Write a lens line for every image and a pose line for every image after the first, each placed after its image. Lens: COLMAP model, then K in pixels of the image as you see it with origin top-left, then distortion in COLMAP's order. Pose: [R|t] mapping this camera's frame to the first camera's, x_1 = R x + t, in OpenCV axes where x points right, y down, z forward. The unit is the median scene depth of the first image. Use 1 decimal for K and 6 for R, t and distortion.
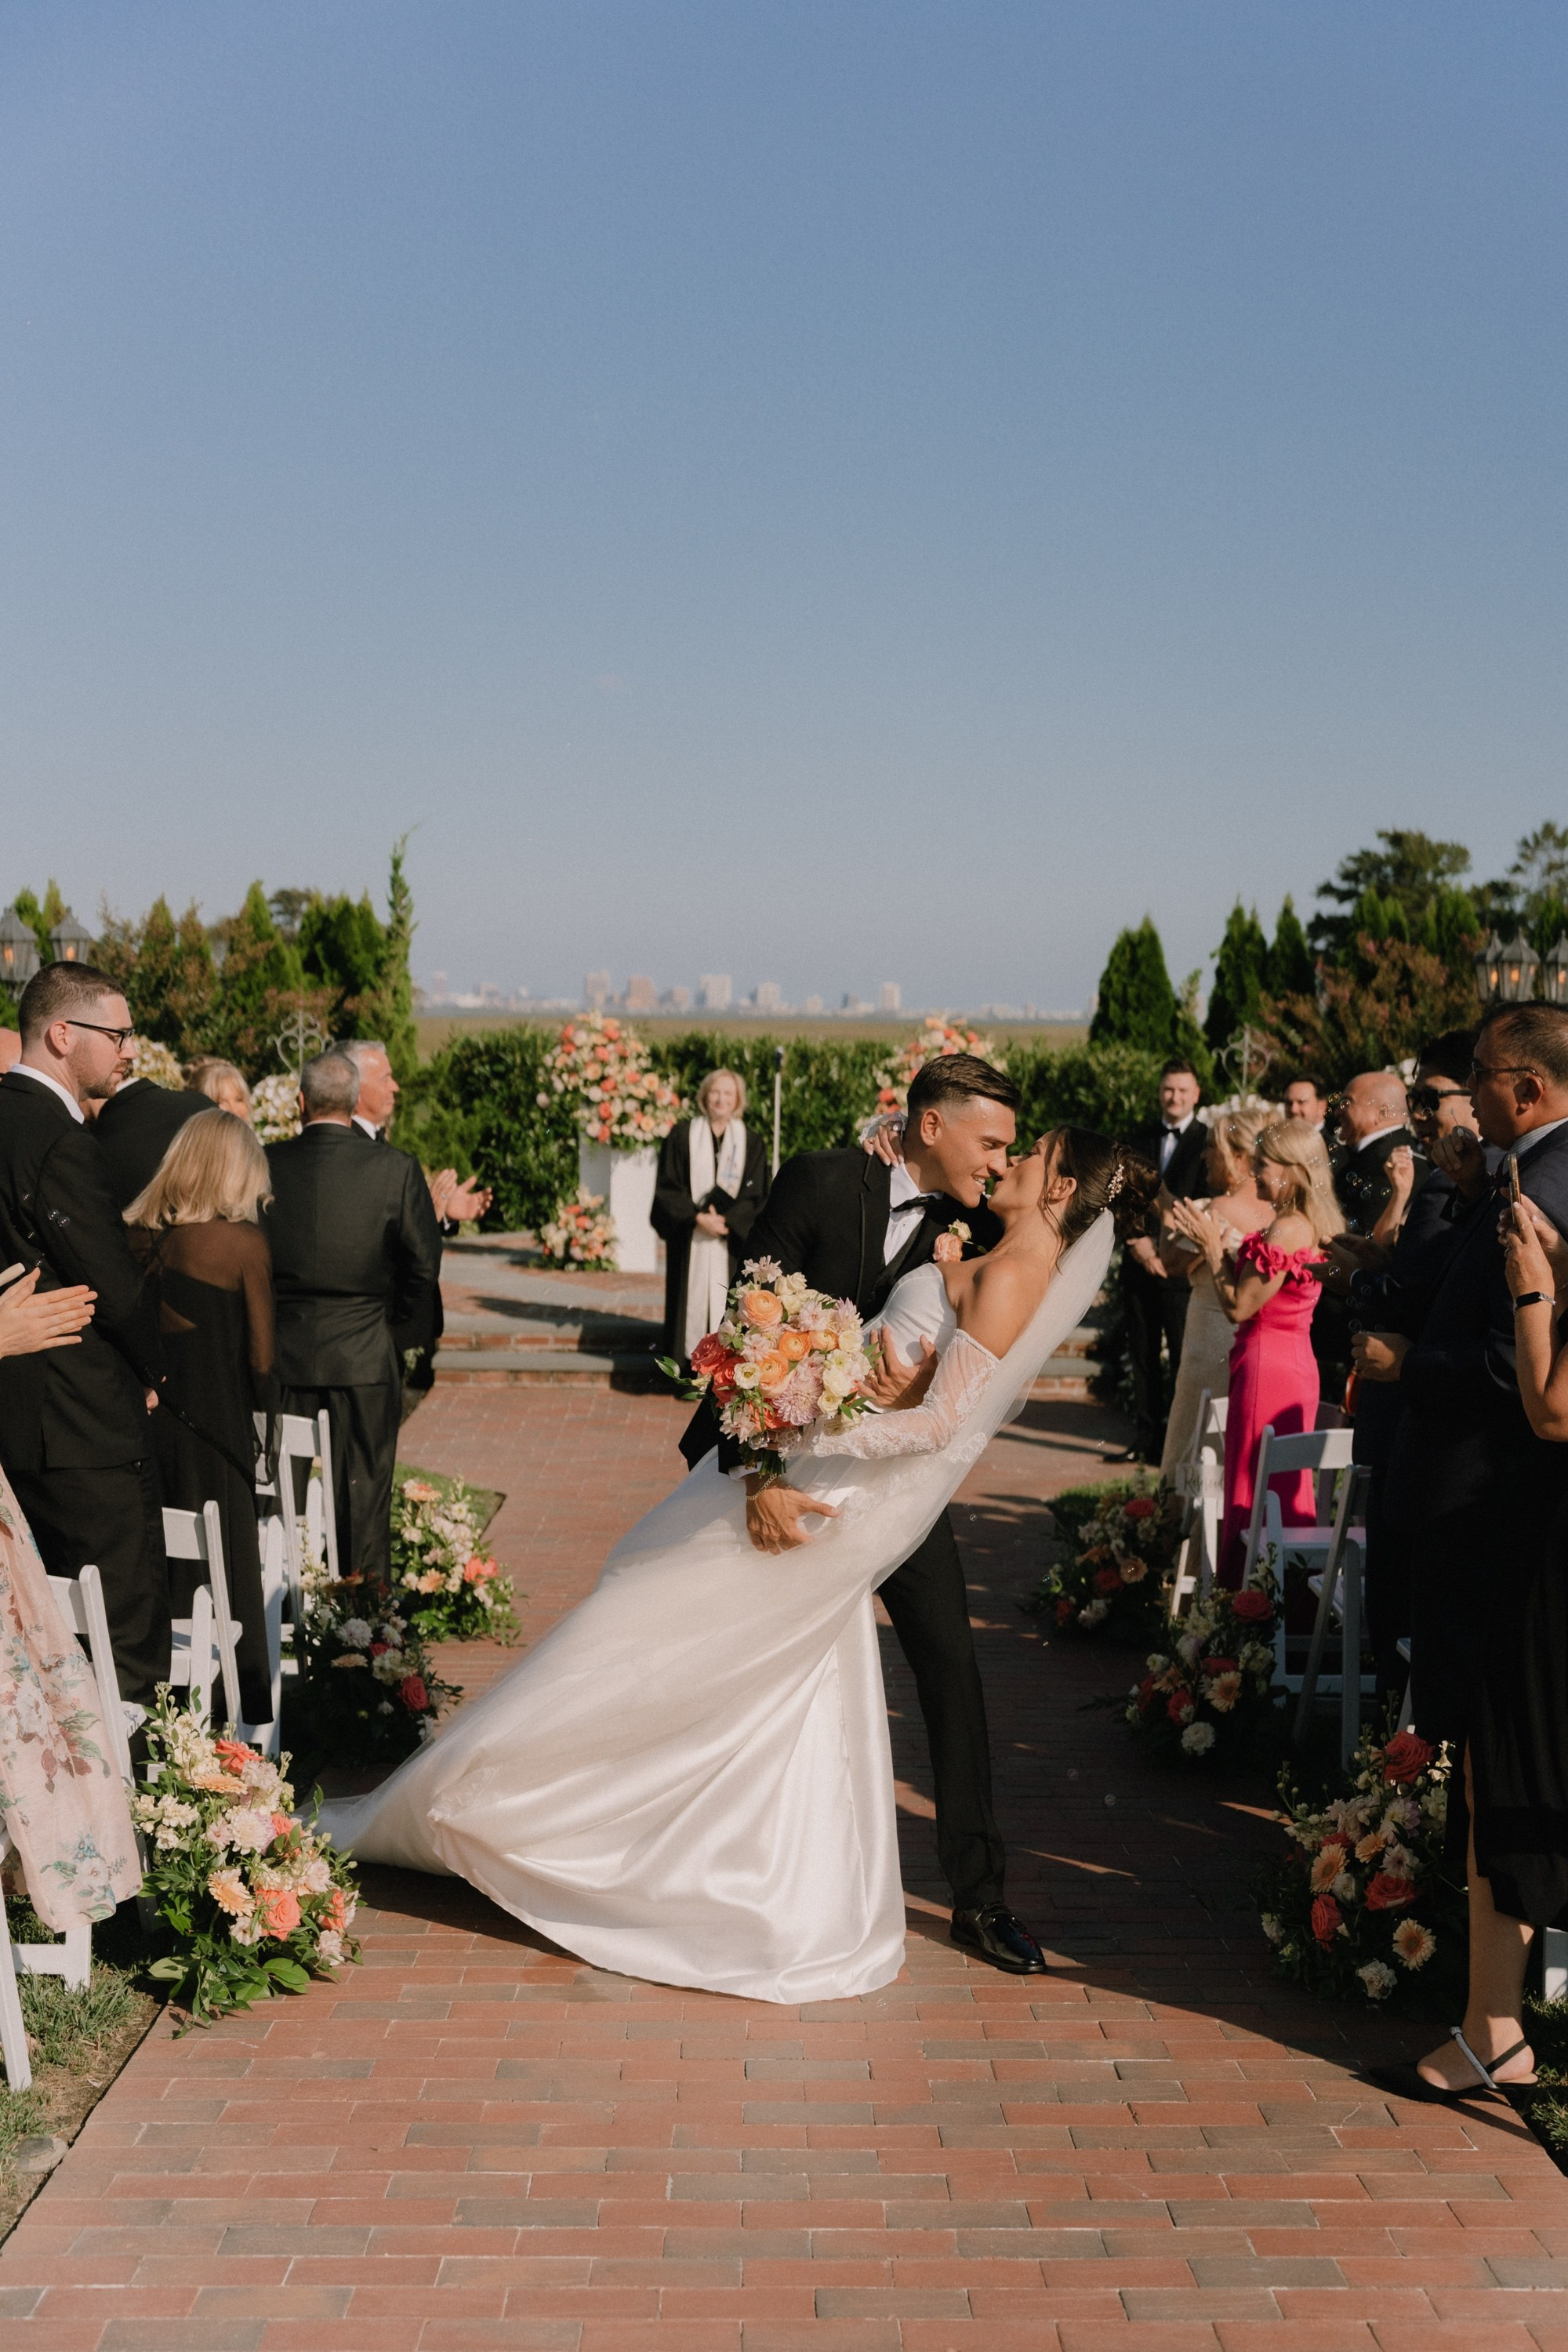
lens RADIAL K [[2811.9, 0, 794.9], [0, 2811.9, 1169.0], [0, 0, 1]] dist [-0.000738, 0.017094]
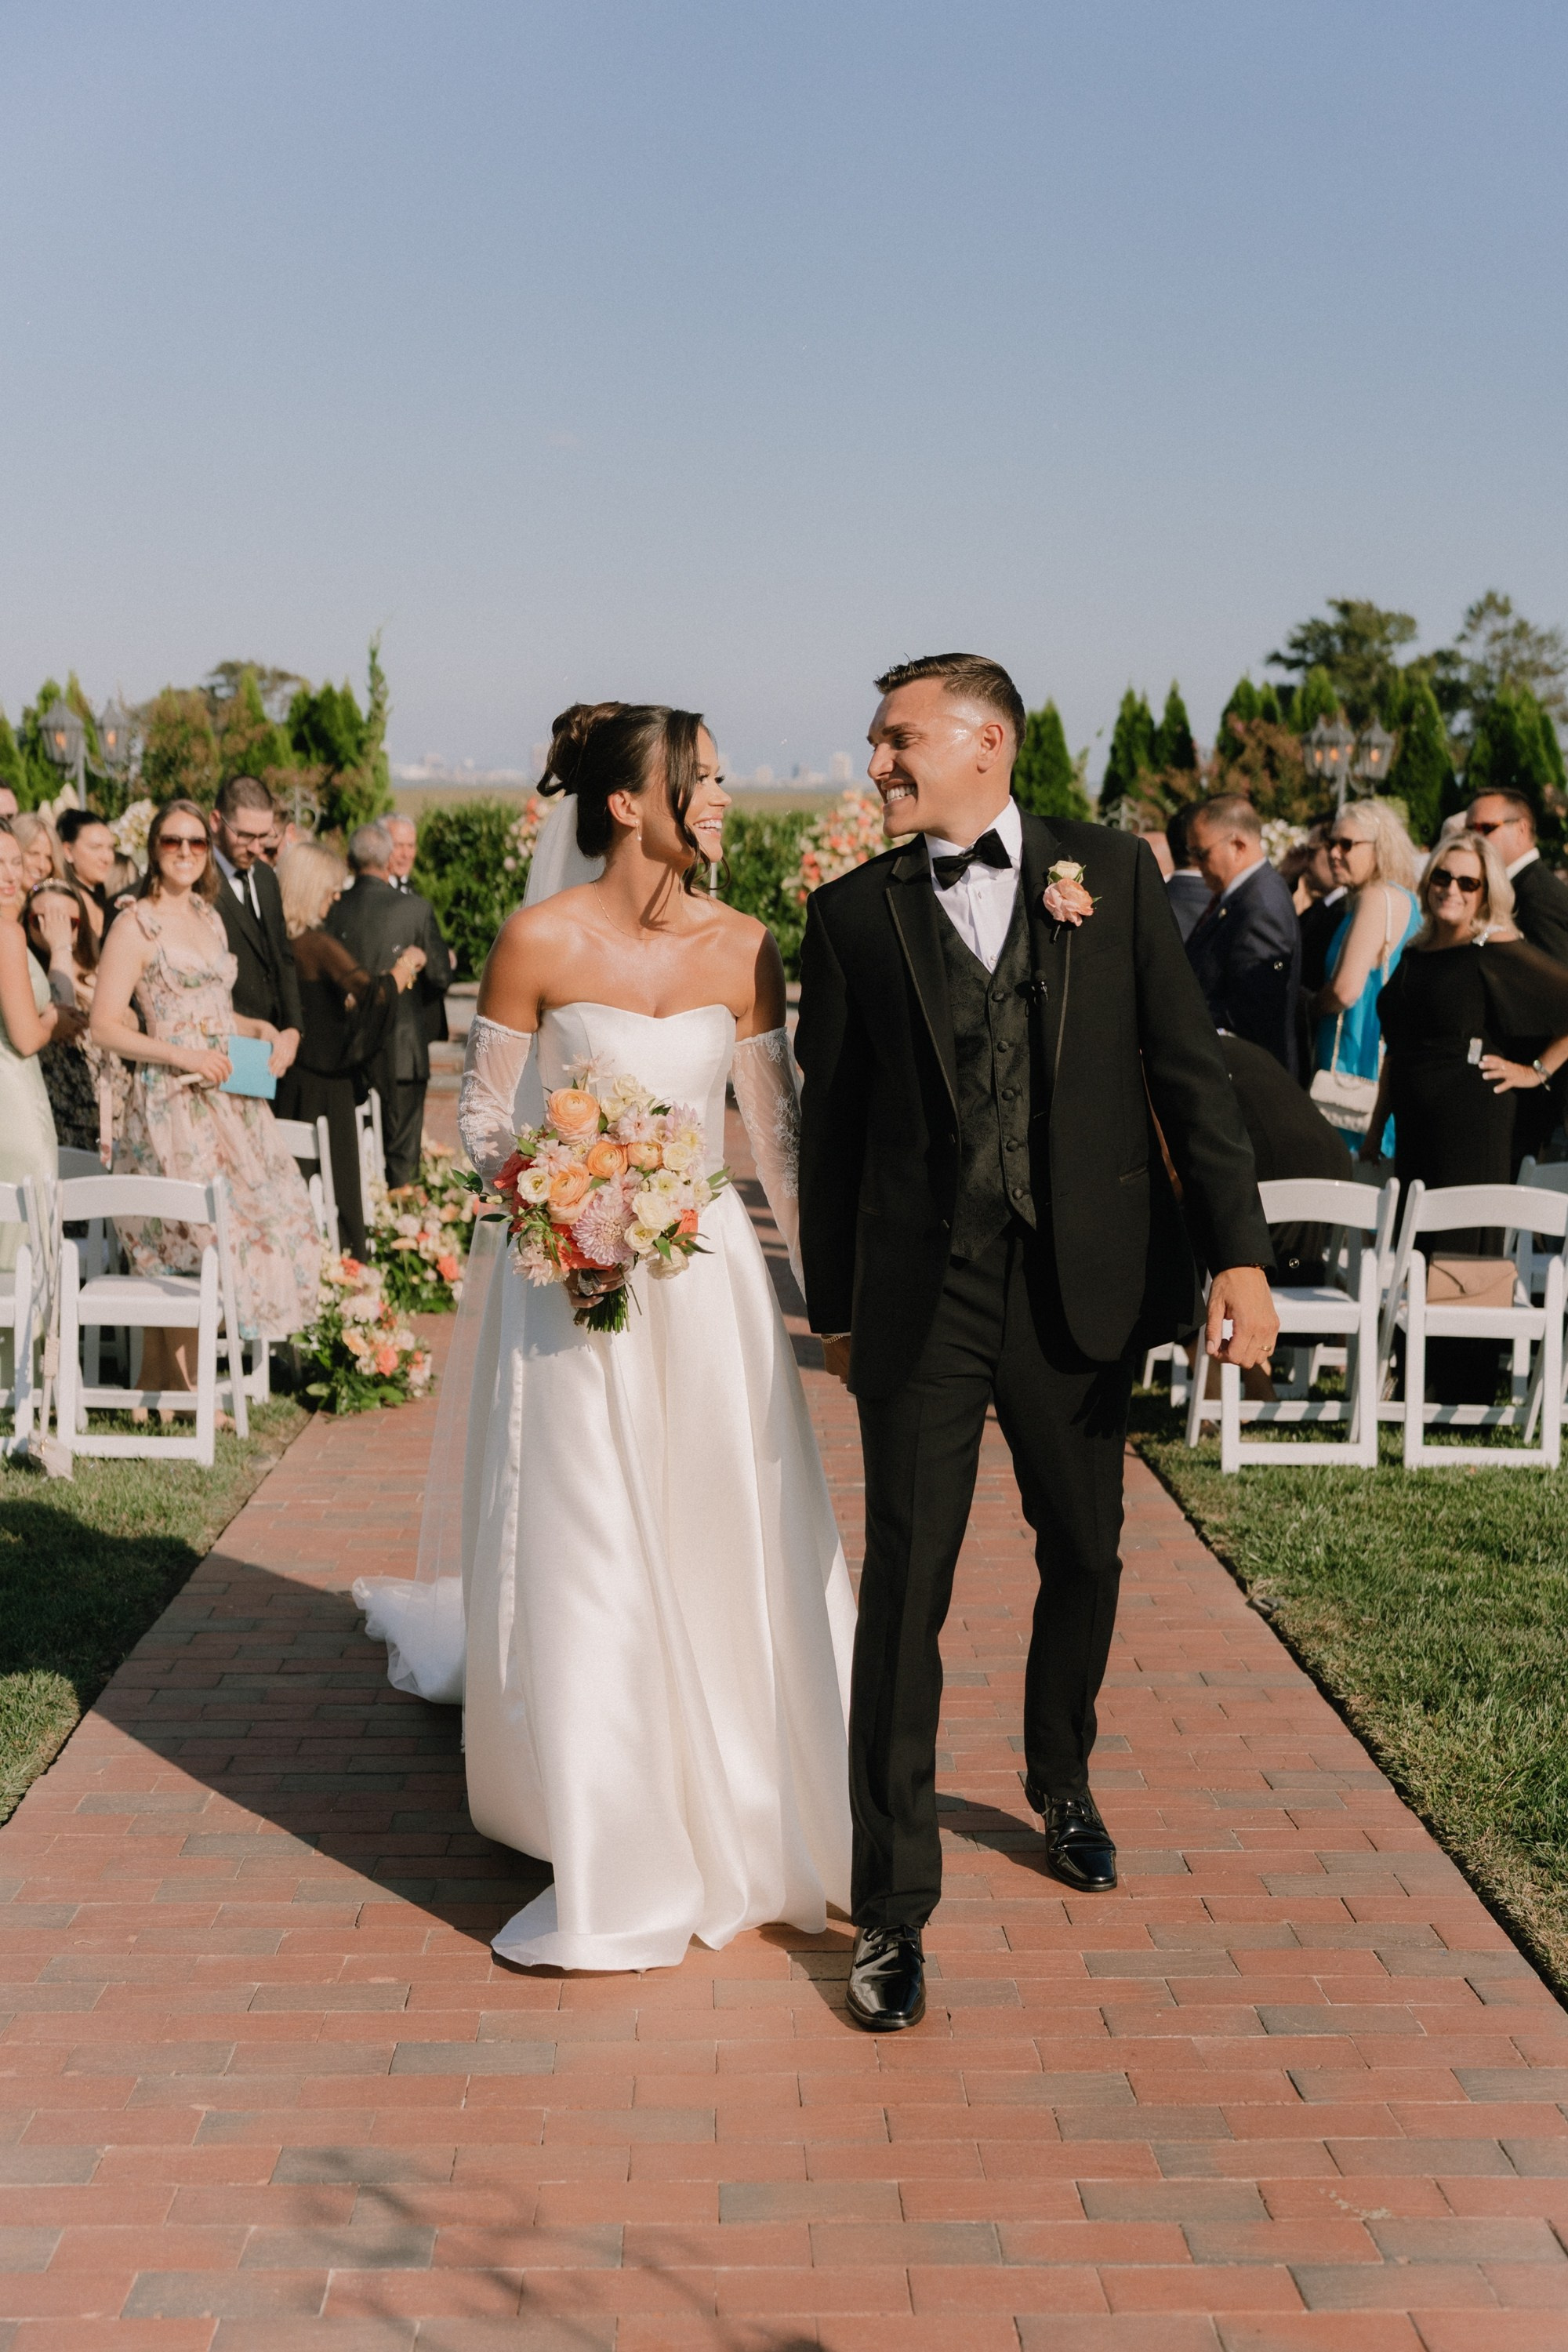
lens RADIAL K [[2830.1, 0, 781.7], [0, 2830.1, 1136.7], [0, 0, 1]] dist [0.001615, 0.002789]
pose [[0.999912, -0.004049, 0.012668, 0.006038], [0.003172, 0.997646, 0.068495, 0.007689], [-0.012916, -0.068449, 0.997571, -0.159481]]
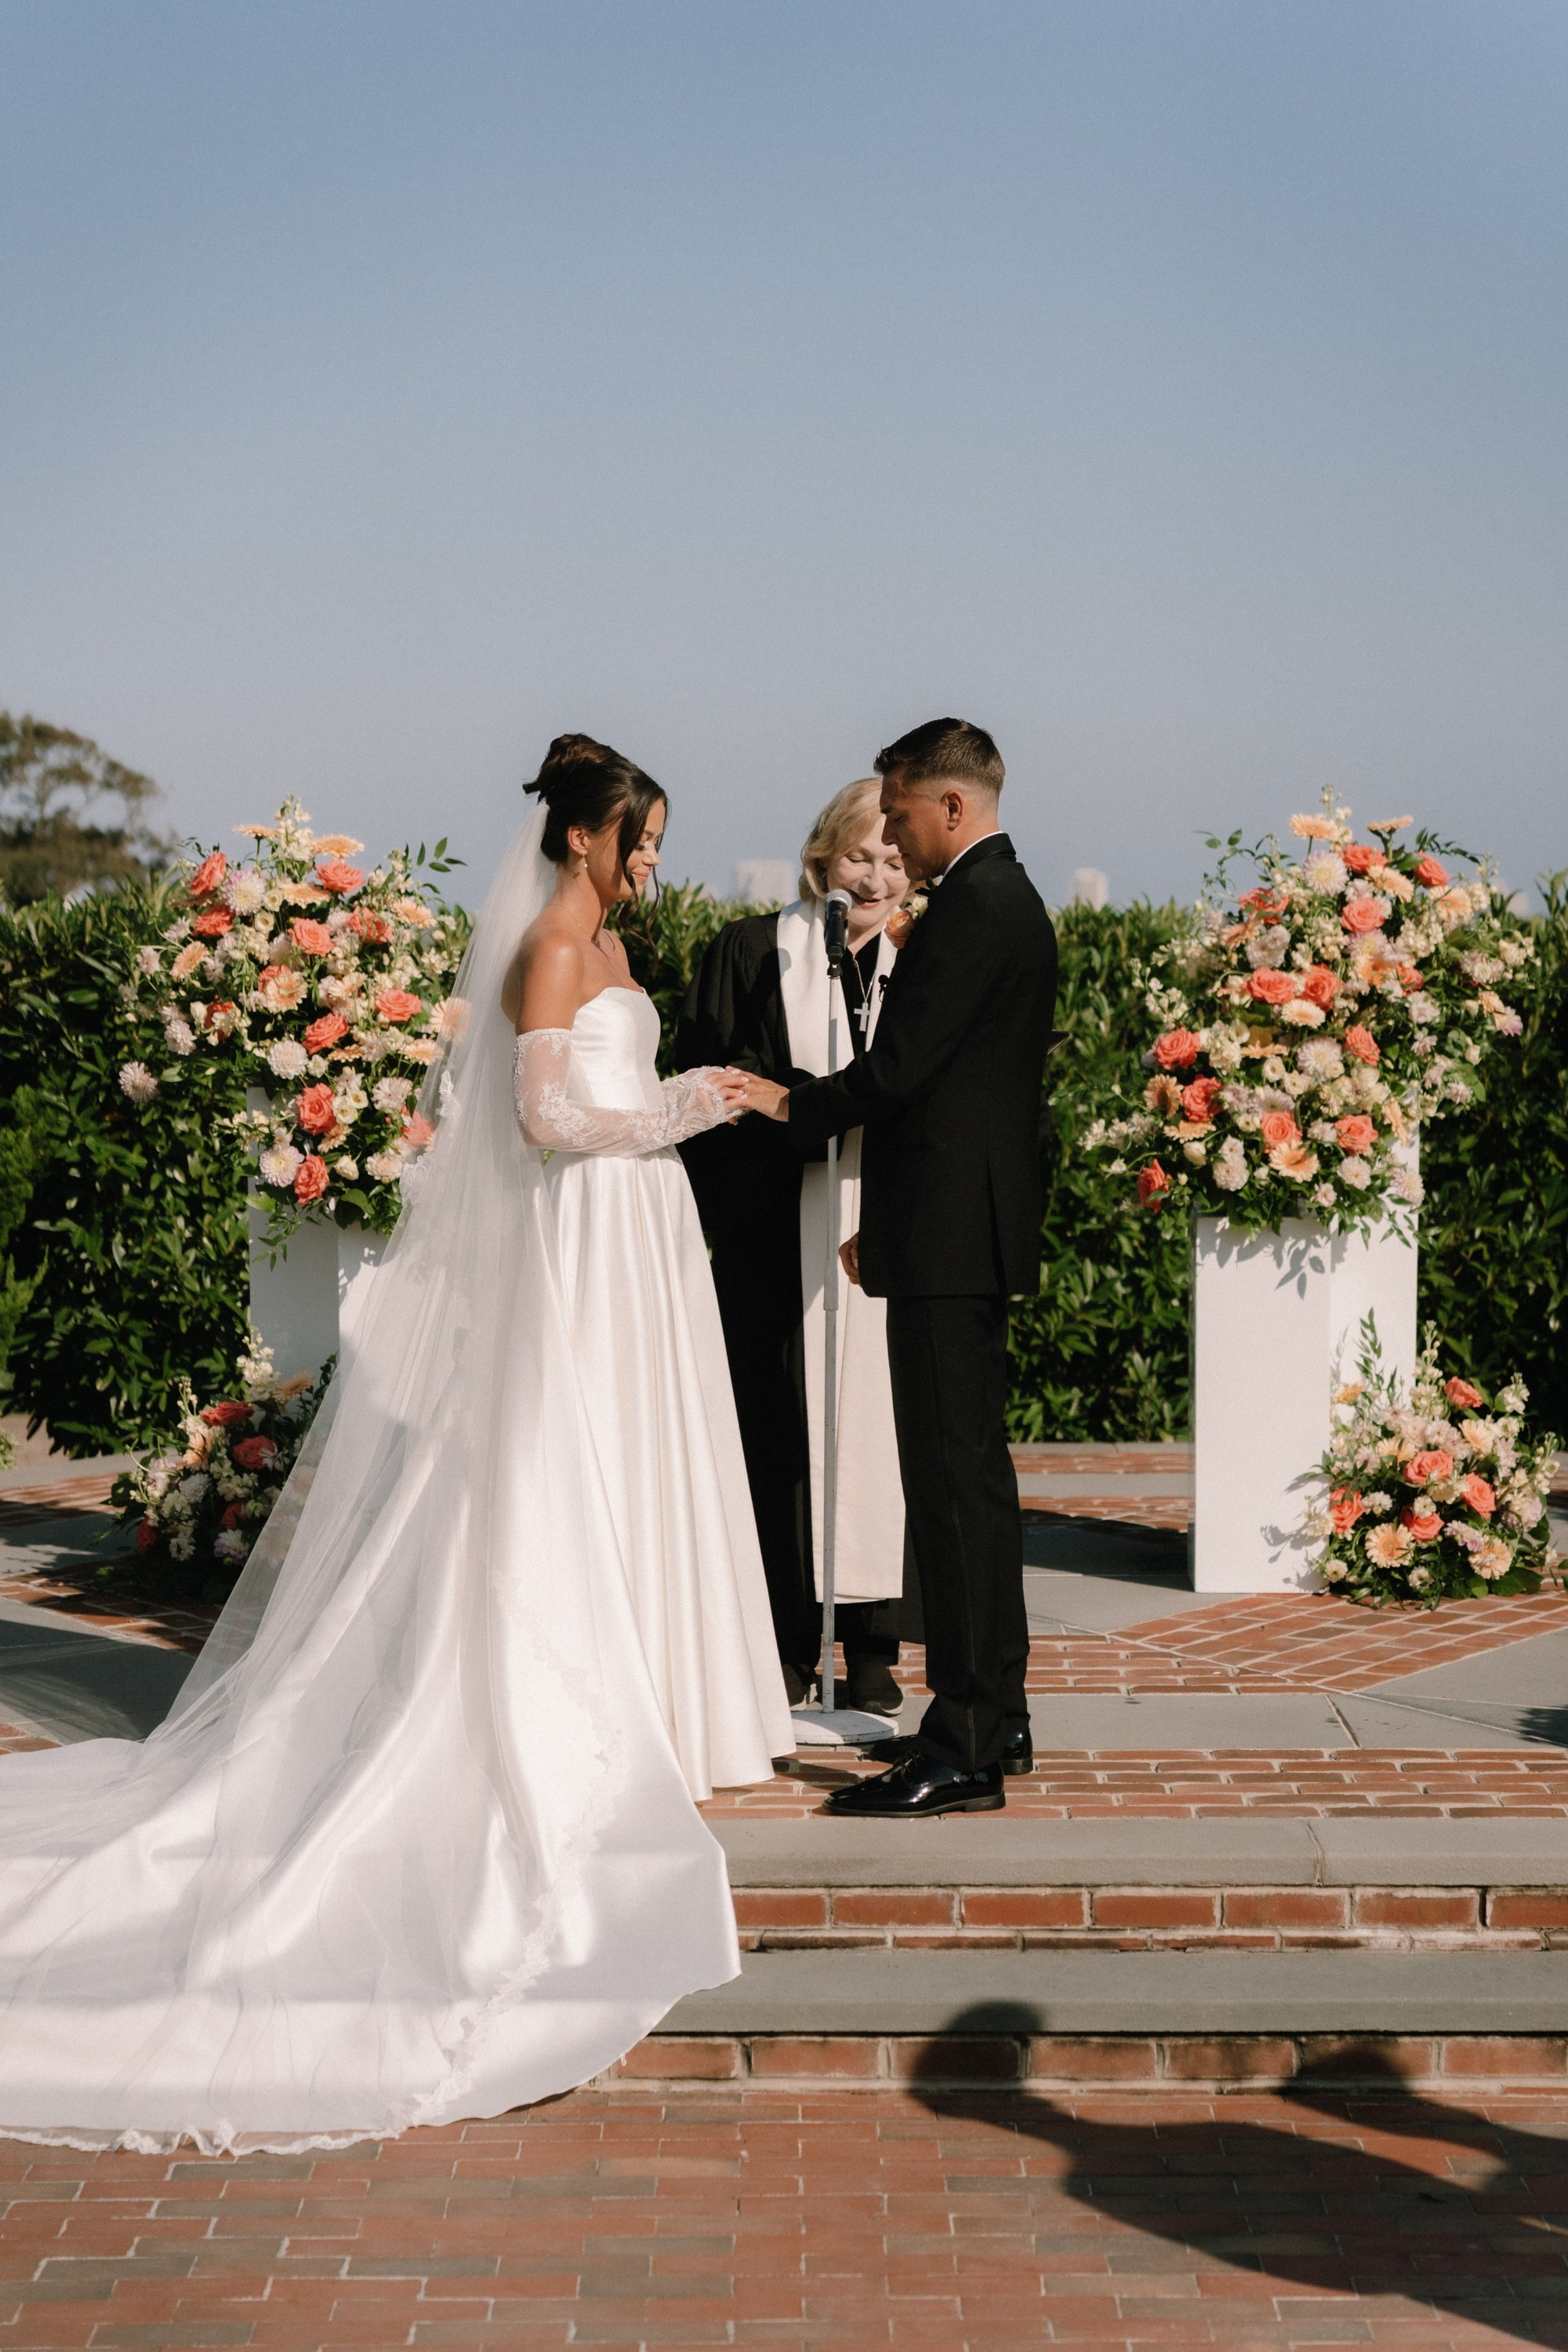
lens RADIAL K [[5234.2, 0, 772.8], [0, 5234.2, 1153.8], [0, 0, 1]] dist [0.019435, -0.056731]
pose [[0.999477, -0.016760, -0.027658, 0.002322], [0.016413, 0.999784, -0.012724, -0.006762], [0.027865, 0.012263, 0.999536, 0.383733]]
